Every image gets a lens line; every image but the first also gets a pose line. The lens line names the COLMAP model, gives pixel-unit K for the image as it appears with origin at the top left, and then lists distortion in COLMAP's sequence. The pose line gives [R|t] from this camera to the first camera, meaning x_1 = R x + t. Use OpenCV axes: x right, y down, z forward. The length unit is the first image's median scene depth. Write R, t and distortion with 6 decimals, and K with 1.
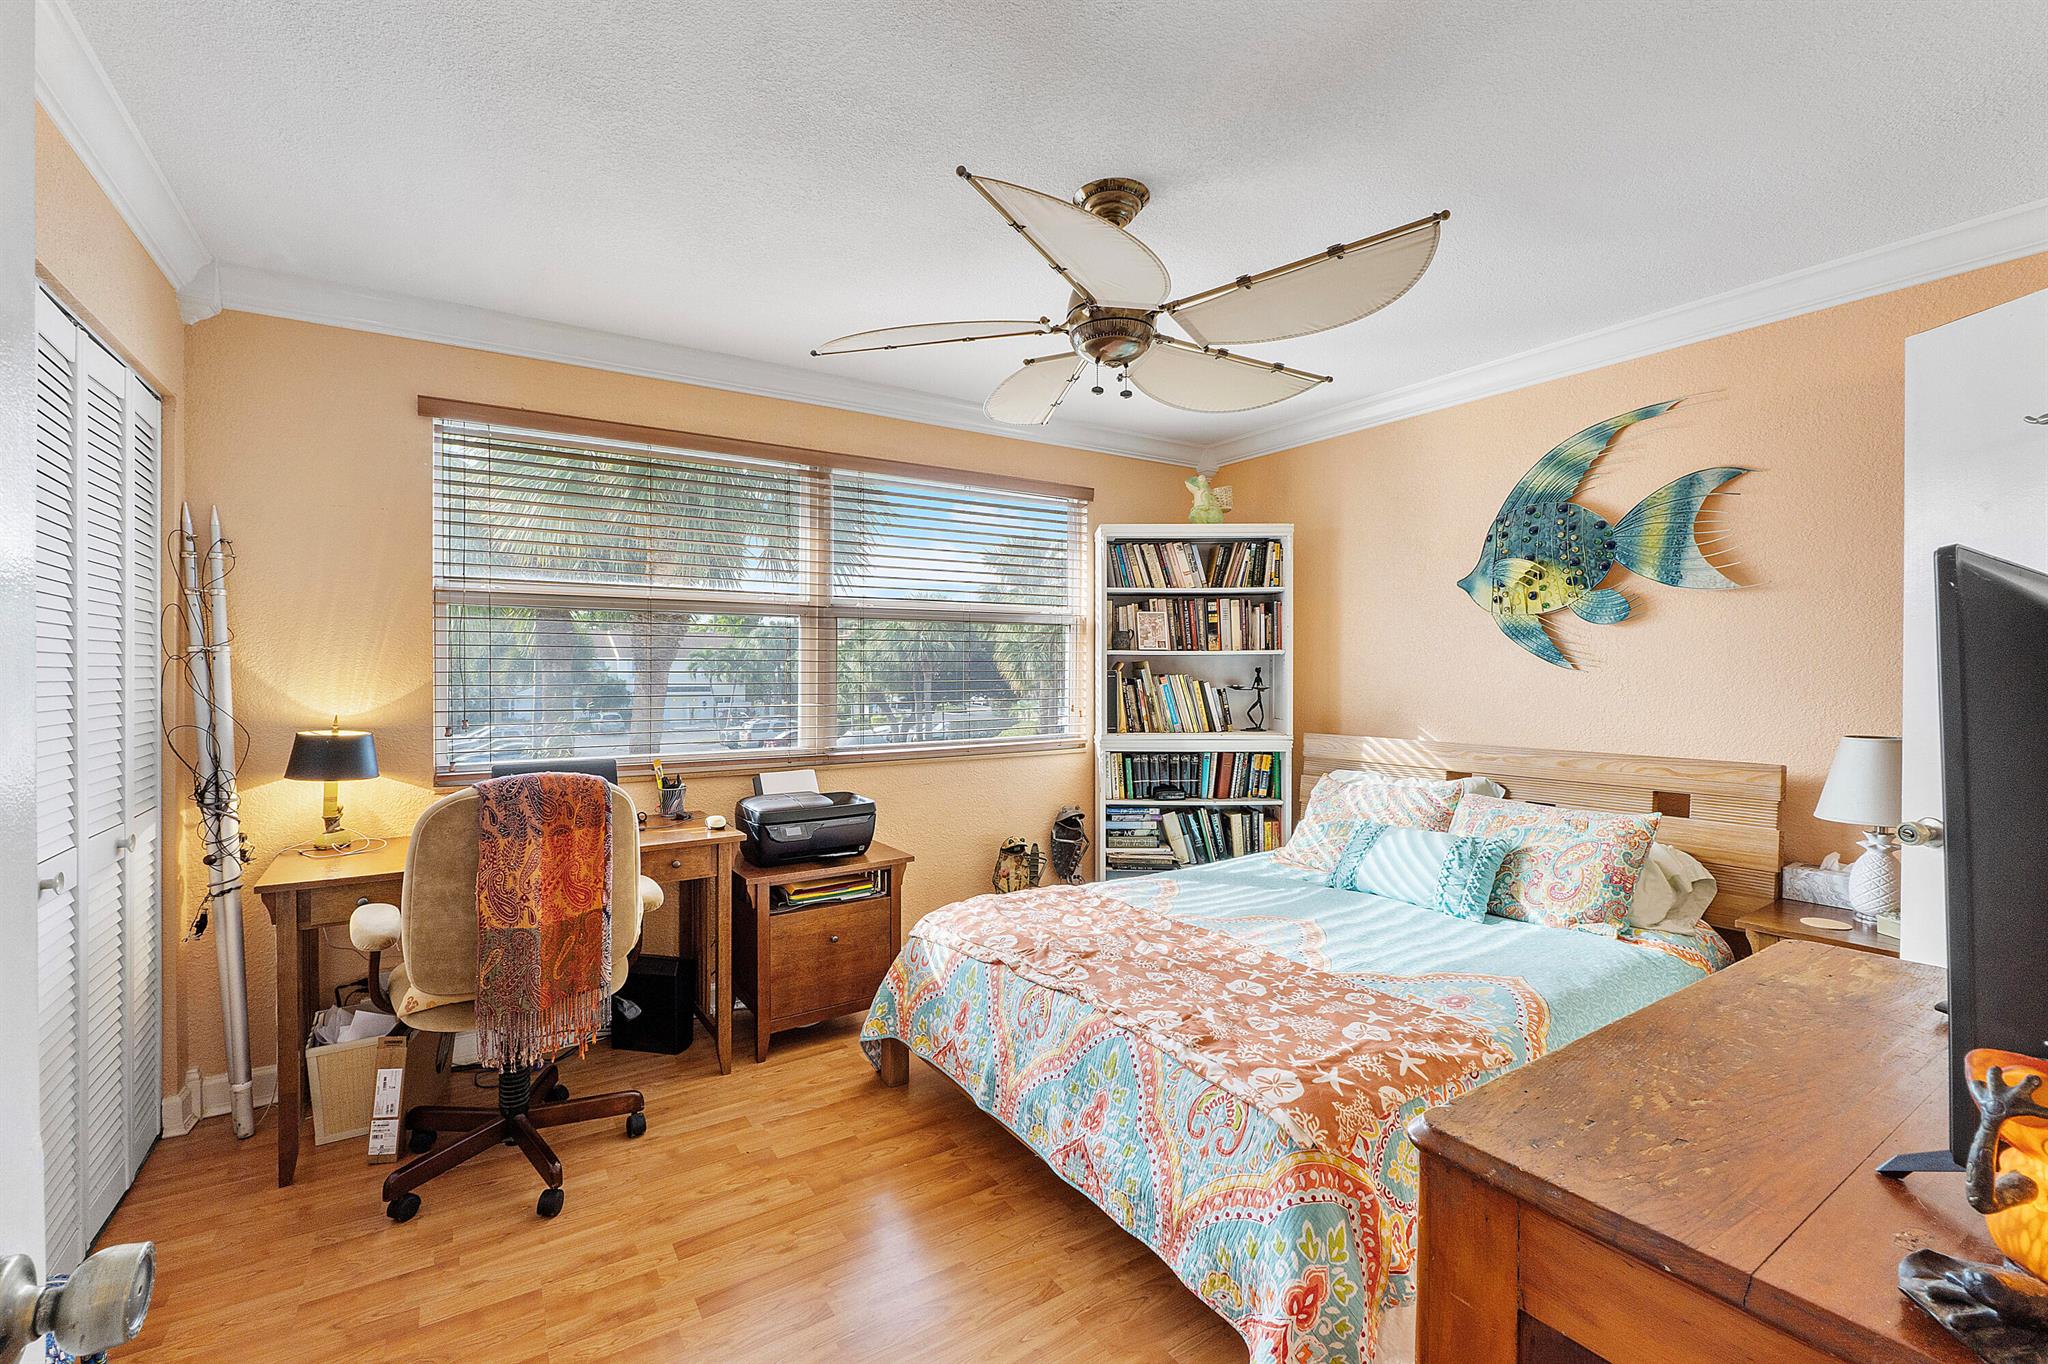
lens RADIAL K [[863.0, 0, 990.6], [0, 863.0, 672.9], [0, 0, 1]] dist [-0.005271, -0.001538]
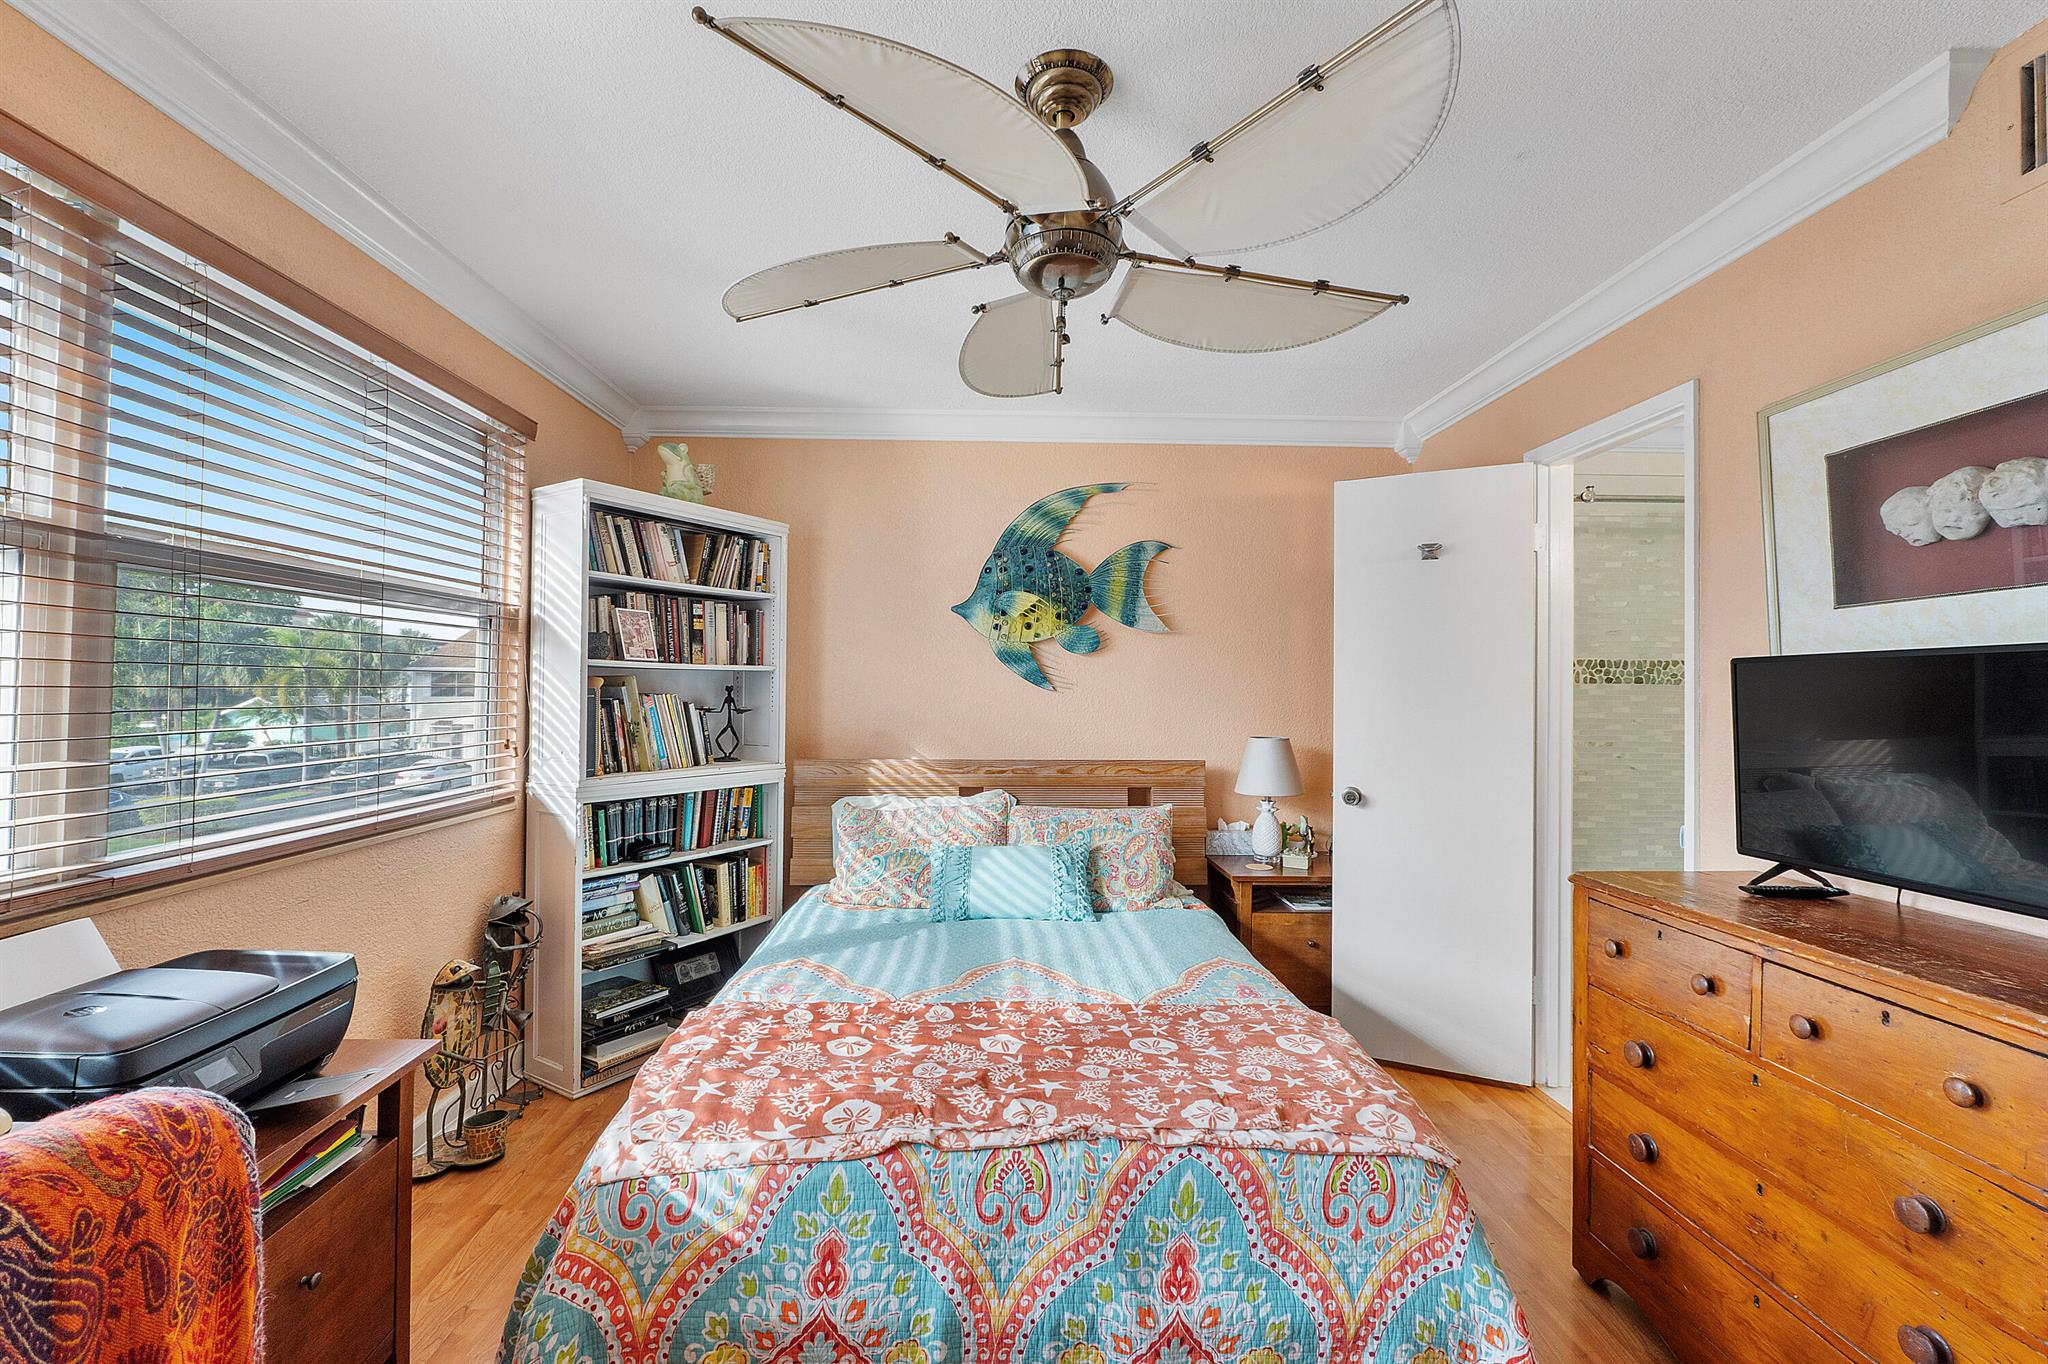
lens RADIAL K [[863.0, 0, 1018.6], [0, 863.0, 682.3], [0, 0, 1]] dist [-0.005271, -0.001538]
pose [[0.513947, 0.014509, 0.857700, -0.376046], [-0.005716, 0.999893, -0.013489, 0.000336], [-0.857803, 0.002030, 0.513974, 0.451931]]
